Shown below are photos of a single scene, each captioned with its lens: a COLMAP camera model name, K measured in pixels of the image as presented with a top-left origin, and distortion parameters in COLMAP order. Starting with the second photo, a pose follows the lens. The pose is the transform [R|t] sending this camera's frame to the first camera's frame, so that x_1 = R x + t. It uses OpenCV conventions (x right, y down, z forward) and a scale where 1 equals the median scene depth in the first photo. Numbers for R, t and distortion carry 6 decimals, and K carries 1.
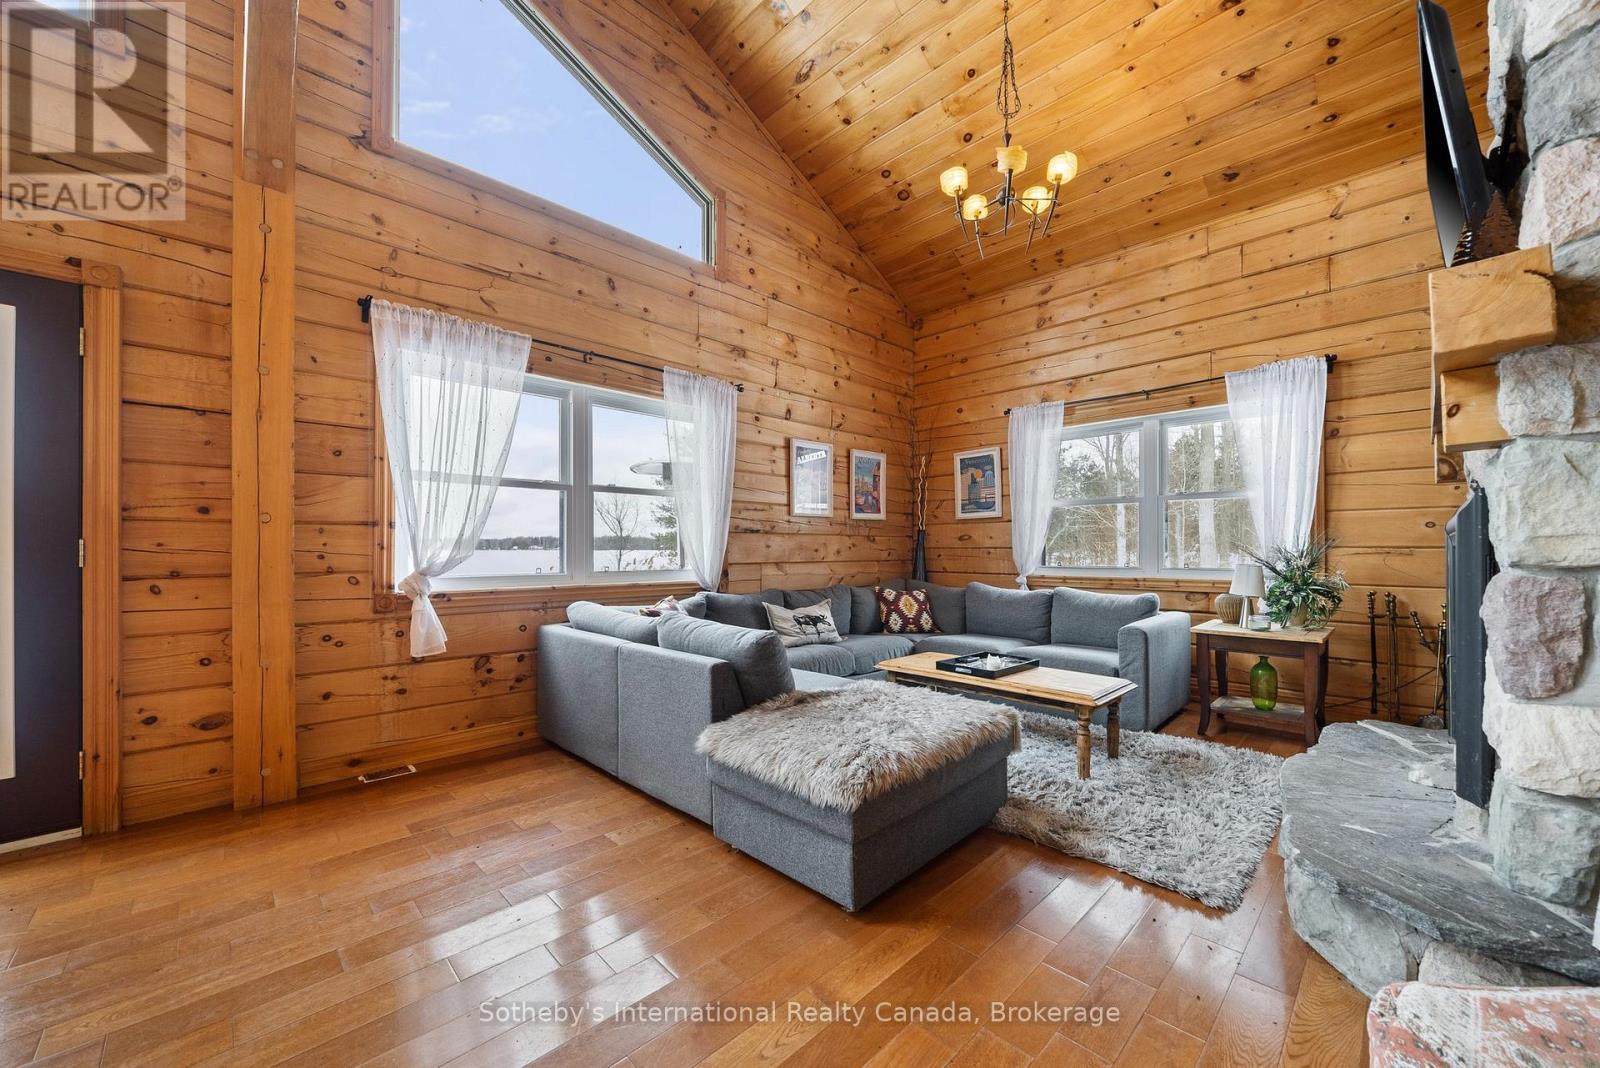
lens RADIAL K [[624.7, 0, 801.7], [0, 624.7, 547.9], [0, 0, 1]] dist [-0.006838, -0.000188]
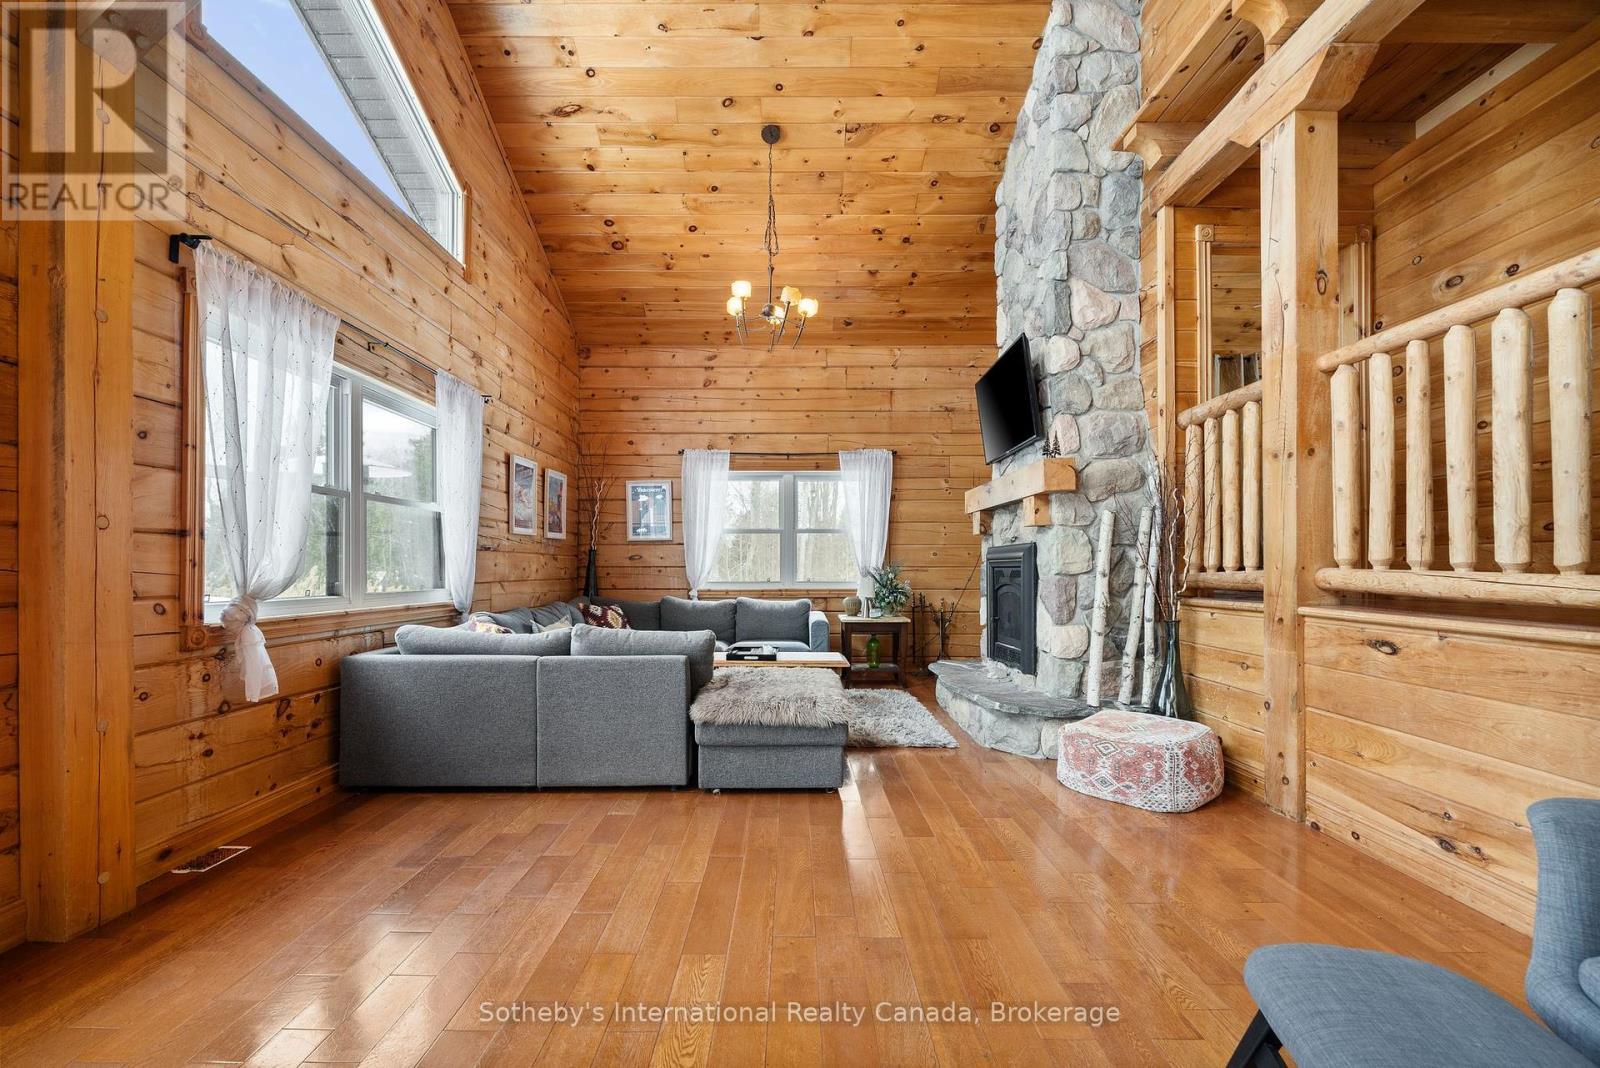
lens RADIAL K [[677.7, 0, 798.2], [0, 677.7, 565.3], [0, 0, 1]] dist [-0.001315, -0.000073]
pose [[0.701053, 0.003823, 0.713099, -0.600209], [-0.001862, 0.999992, -0.003531, 0.001636], [-0.713107, 0.001147, 0.701055, -0.081661]]
